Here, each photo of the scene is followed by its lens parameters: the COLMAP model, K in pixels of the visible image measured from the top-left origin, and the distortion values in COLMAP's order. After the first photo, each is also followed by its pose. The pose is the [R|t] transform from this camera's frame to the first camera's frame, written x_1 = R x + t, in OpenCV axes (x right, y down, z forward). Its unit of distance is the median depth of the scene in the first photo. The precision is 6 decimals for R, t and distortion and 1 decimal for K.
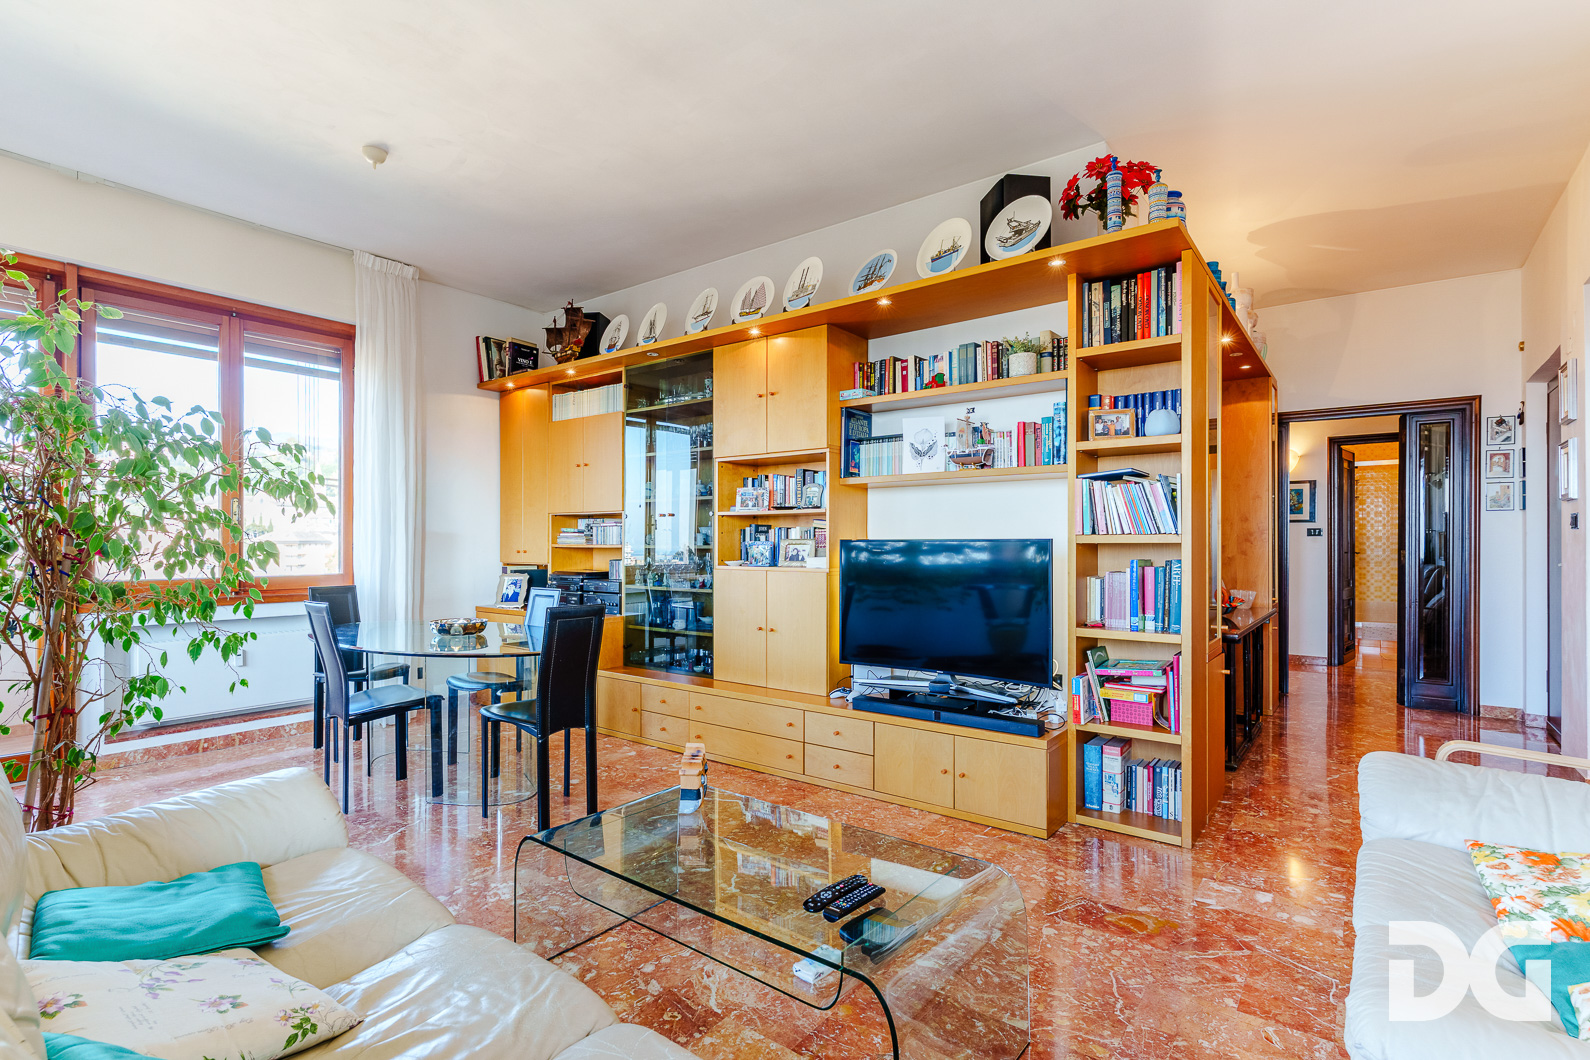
lens RADIAL K [[747.6, 0, 796.1], [0, 747.6, 536.4], [0, 0, 1]] dist [0.001060, -0.000580]
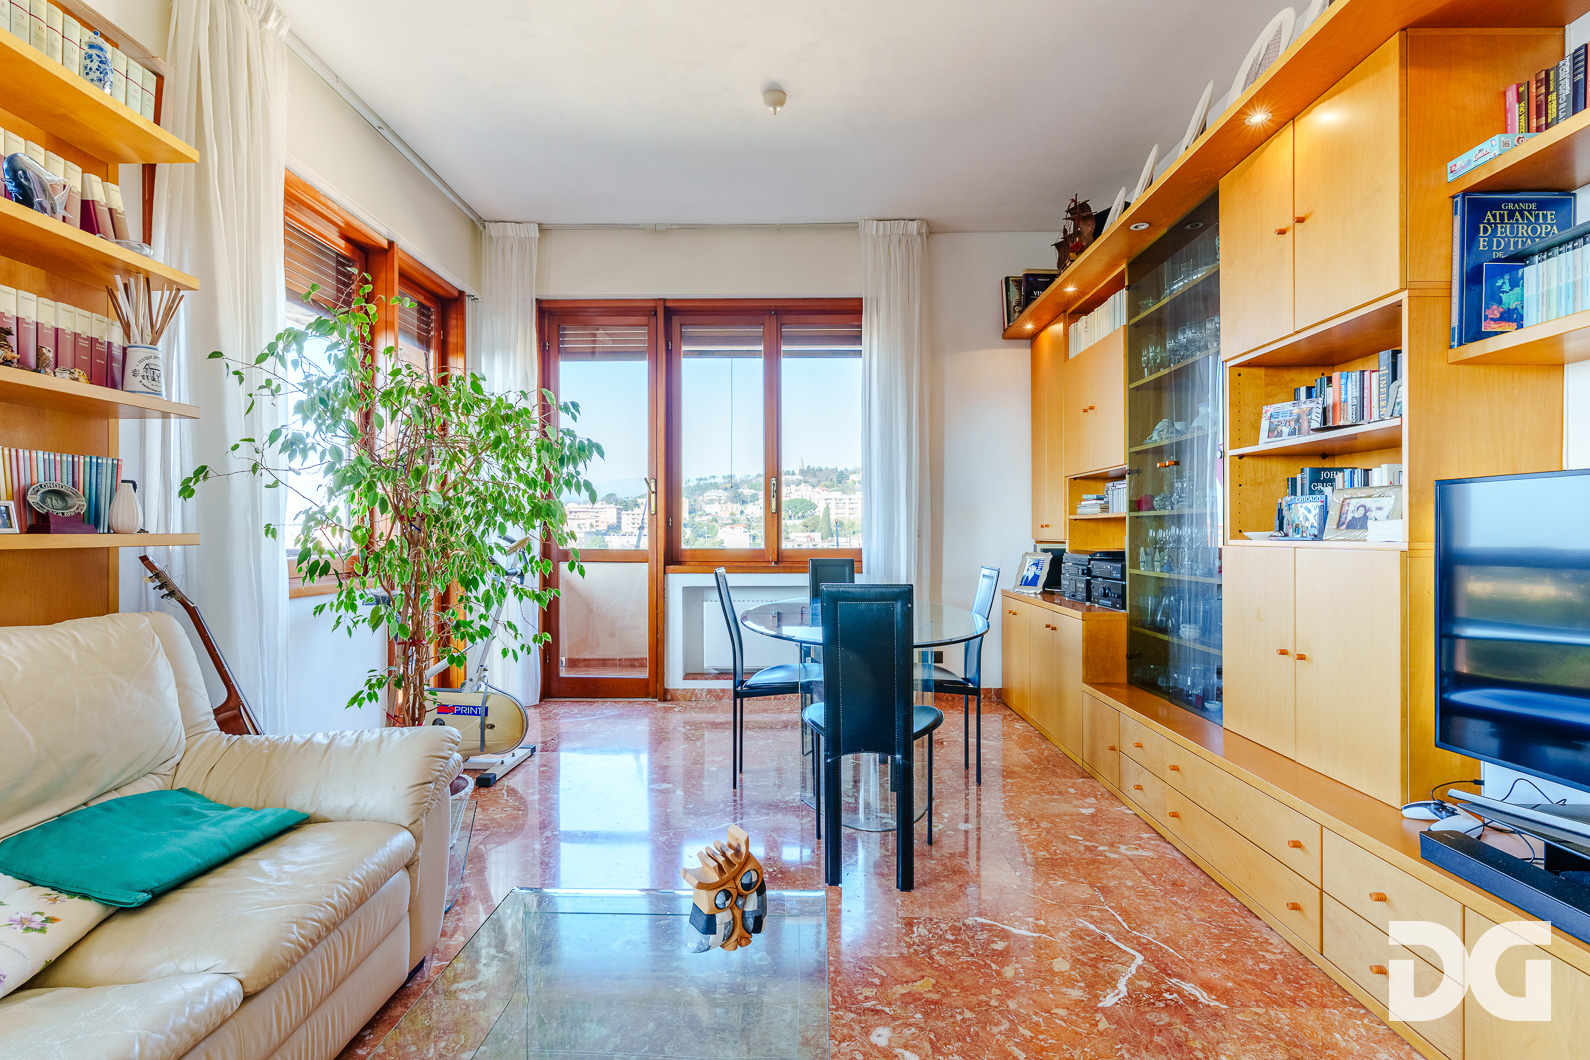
lens RADIAL K [[757.1, 0, 795.0], [0, 757.1, 530.0], [0, 0, 1]] dist [0.001476, -0.000009]
pose [[0.600659, -0.006285, -0.799480, 0.173661], [0.011115, 0.999938, 0.000490, 0.027359], [0.799428, -0.009181, 0.600692, 0.355444]]
